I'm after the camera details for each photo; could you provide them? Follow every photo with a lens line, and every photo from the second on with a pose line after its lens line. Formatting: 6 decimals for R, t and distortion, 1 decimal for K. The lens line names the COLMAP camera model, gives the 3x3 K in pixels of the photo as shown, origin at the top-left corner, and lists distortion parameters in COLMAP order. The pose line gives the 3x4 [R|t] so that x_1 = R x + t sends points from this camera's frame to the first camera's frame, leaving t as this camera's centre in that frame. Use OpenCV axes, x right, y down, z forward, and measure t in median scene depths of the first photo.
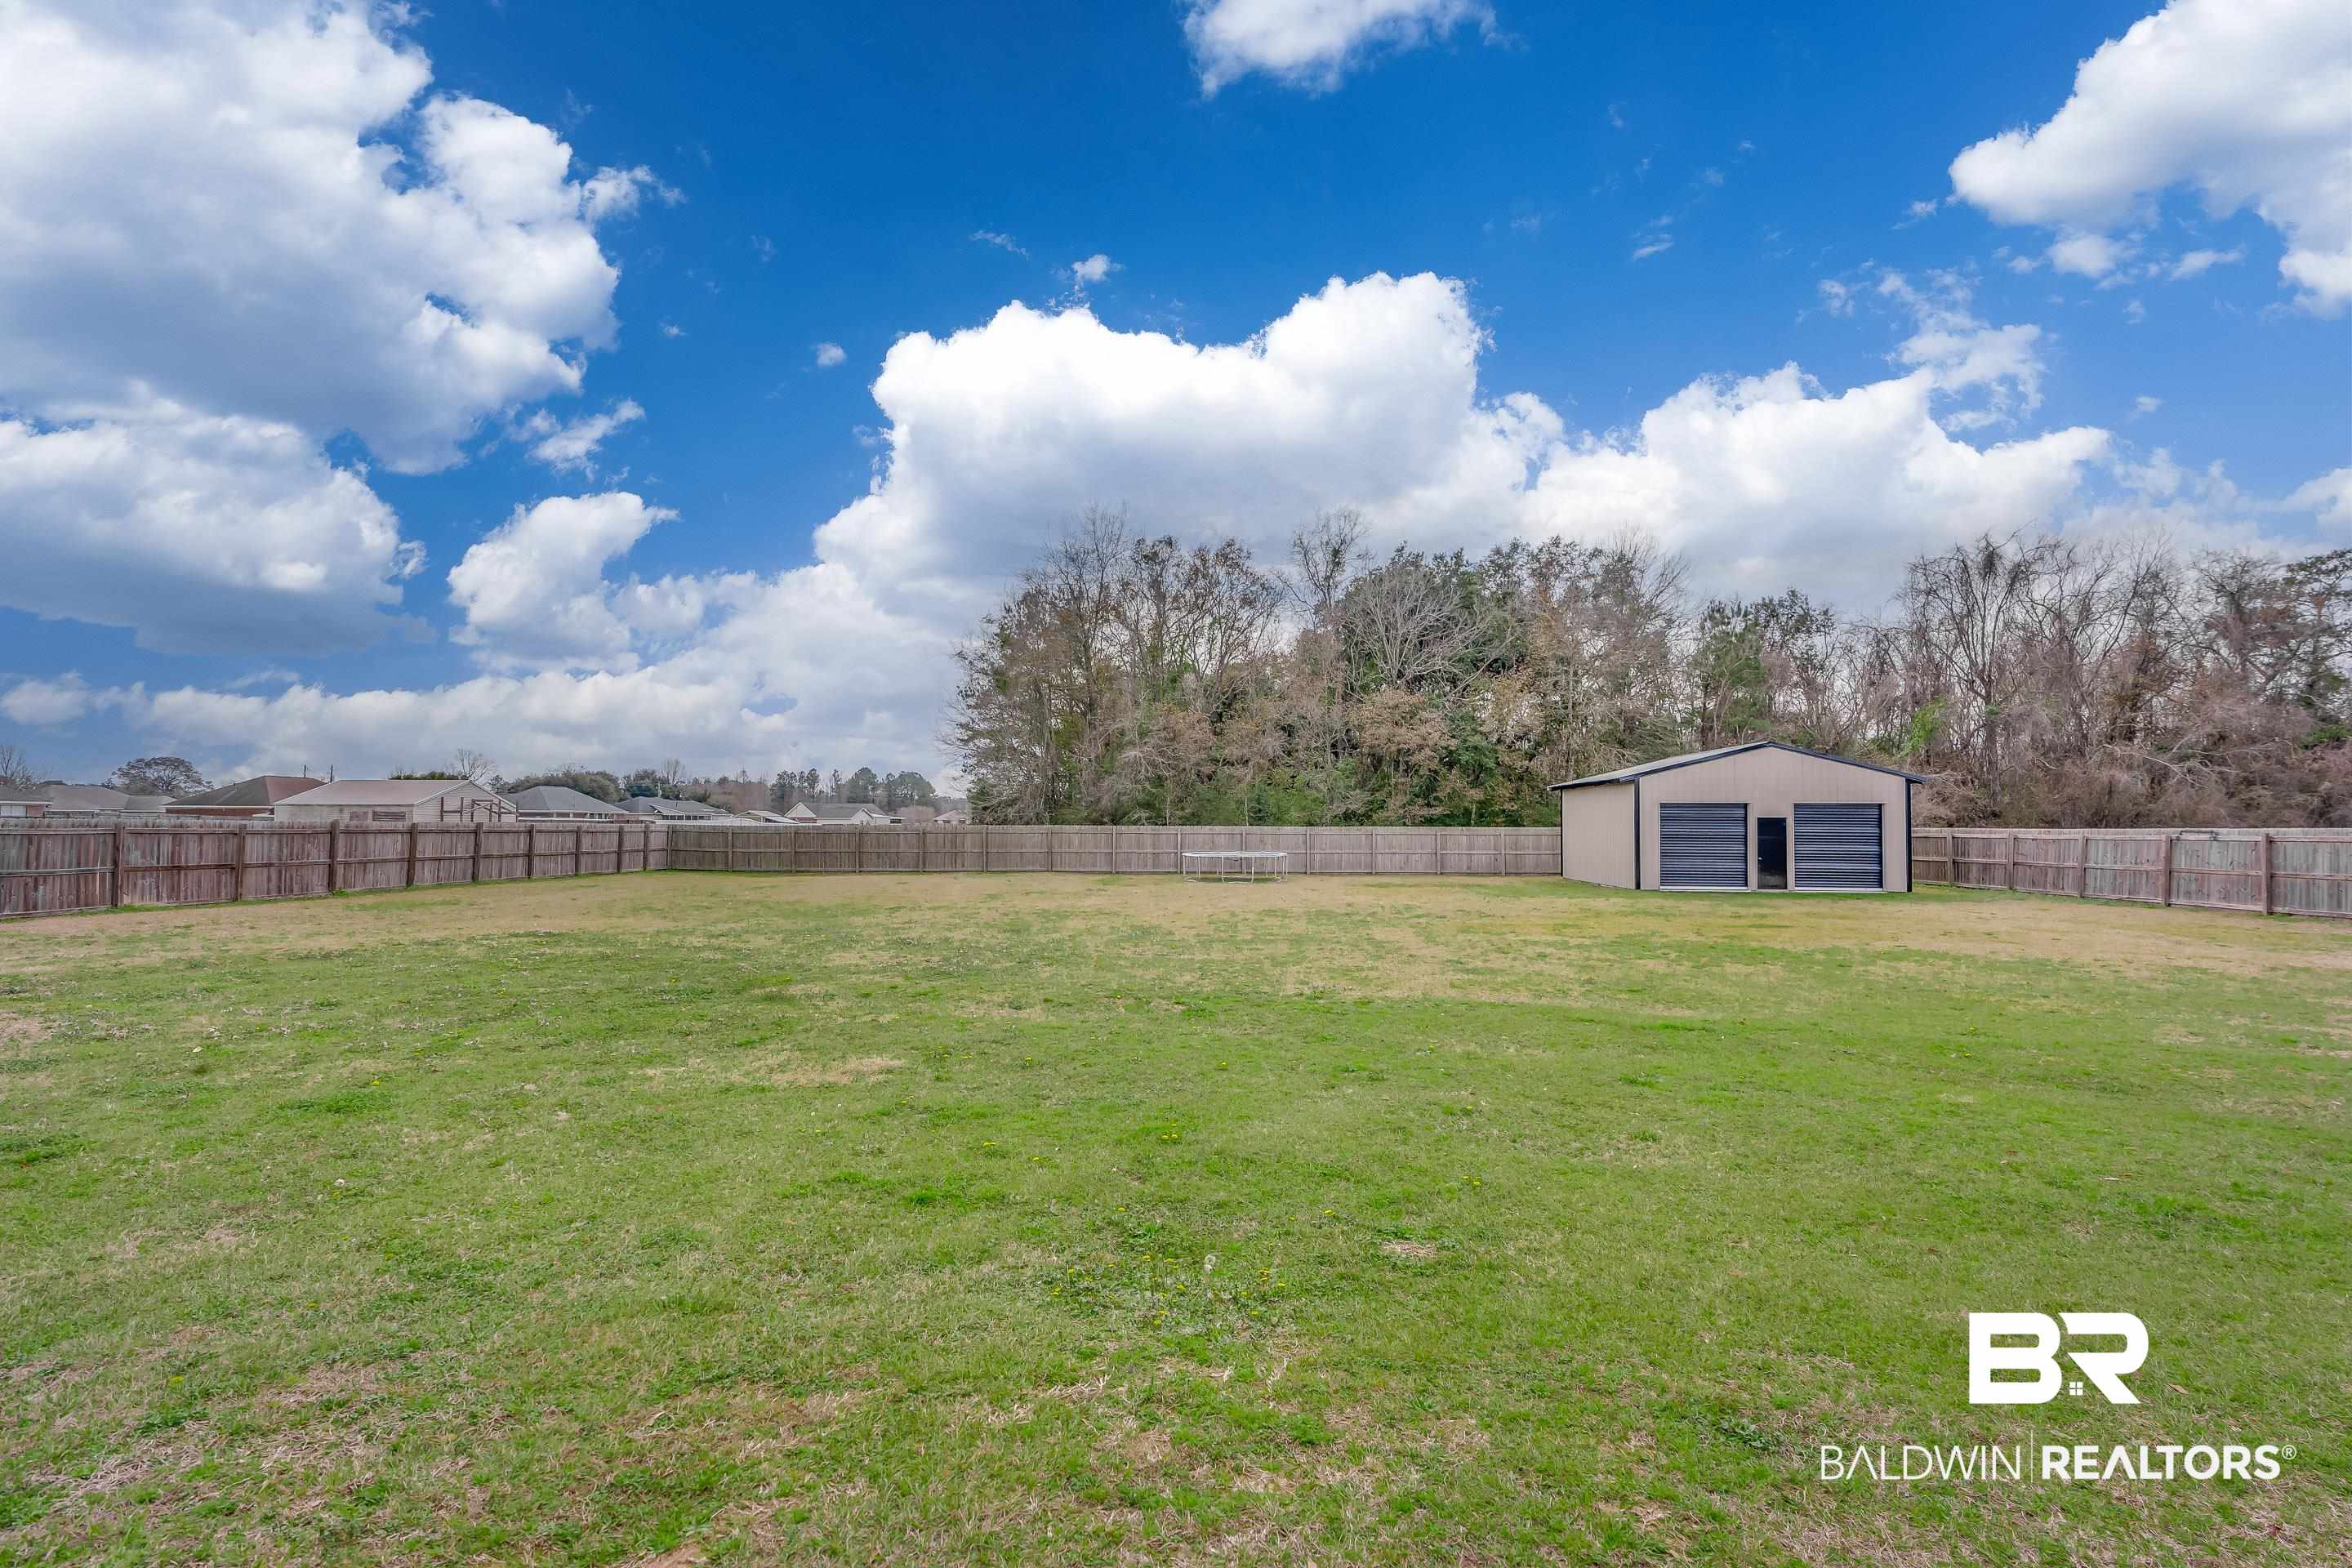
lens RADIAL K [[1051.7, 0, 1176.4], [0, 1051.7, 797.0], [0, 0, 1]] dist [-0.005927, 0.002200]
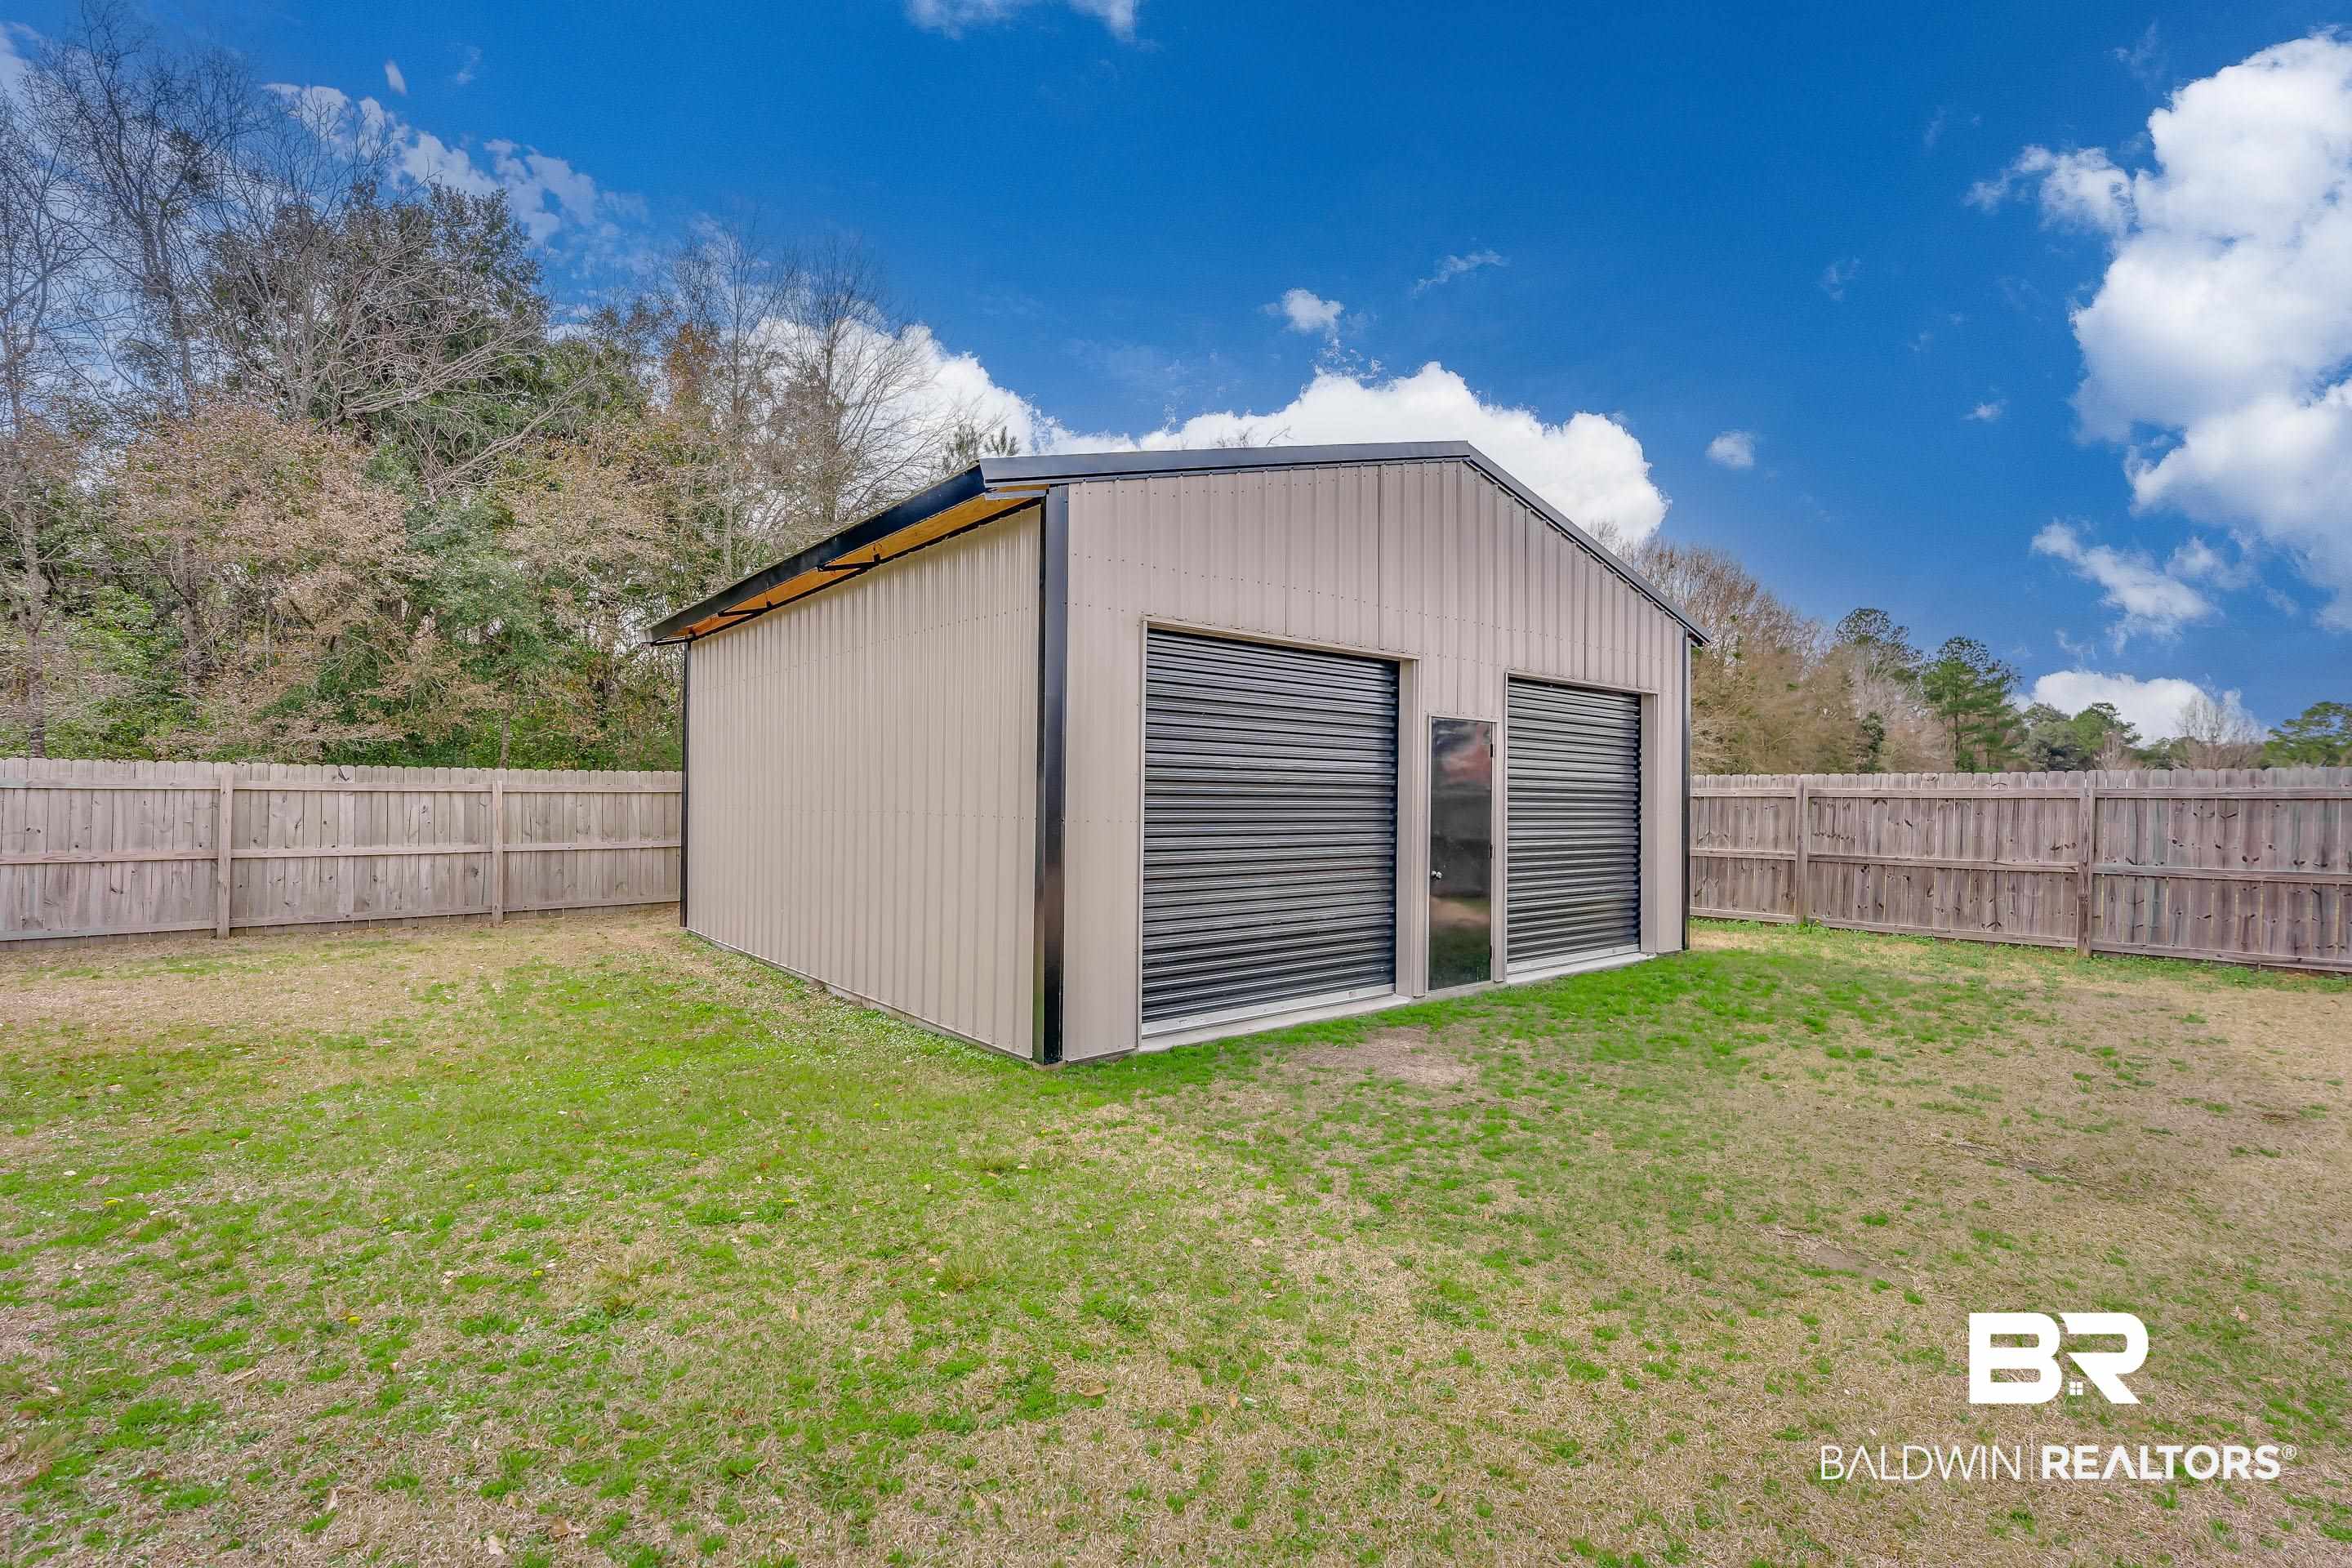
lens RADIAL K [[1051.7, 0, 1180.3], [0, 1051.7, 794.2], [0, 0, 1]] dist [-0.005927, 0.002200]
pose [[0.722653, 0.007199, 0.691173, 0.241975], [-0.025559, 0.999540, 0.016312, 0.026850], [-0.690738, -0.029454, 0.722505, 0.633365]]
